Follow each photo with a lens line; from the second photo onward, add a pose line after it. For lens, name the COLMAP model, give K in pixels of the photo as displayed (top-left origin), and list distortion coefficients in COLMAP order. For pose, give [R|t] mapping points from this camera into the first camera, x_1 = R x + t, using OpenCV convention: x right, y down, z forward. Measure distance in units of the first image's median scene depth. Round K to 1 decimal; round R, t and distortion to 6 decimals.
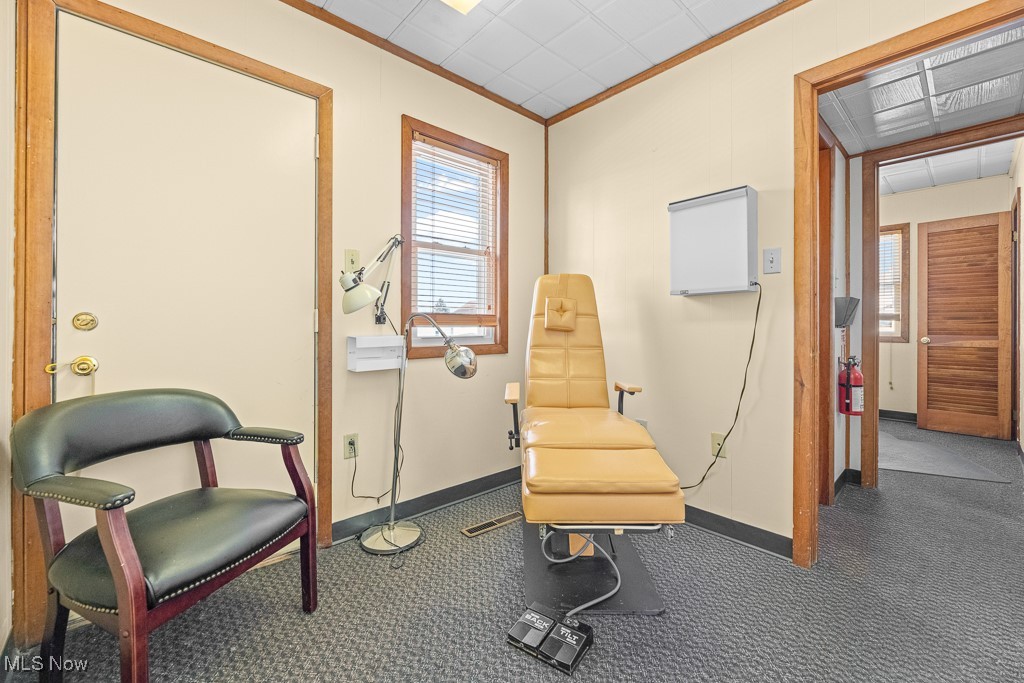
lens RADIAL K [[418.3, 0, 508.4], [0, 418.3, 322.9], [0, 0, 1]] dist [-0.004647, -0.000035]
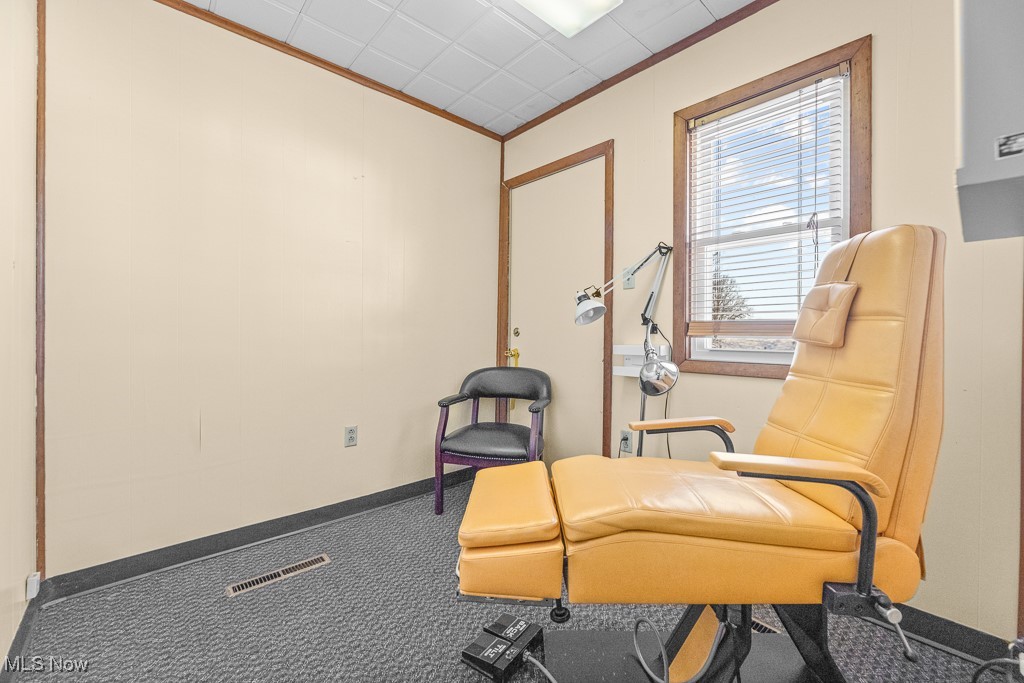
lens RADIAL K [[418.3, 0, 512.0], [0, 418.3, 337.4], [0, 0, 1]] dist [-0.004647, -0.000035]
pose [[0.002240, 0.007773, -0.999967, 0.685889], [0.000954, 0.999969, 0.007776, 0.005236], [0.999997, -0.000971, 0.002232, 0.610278]]
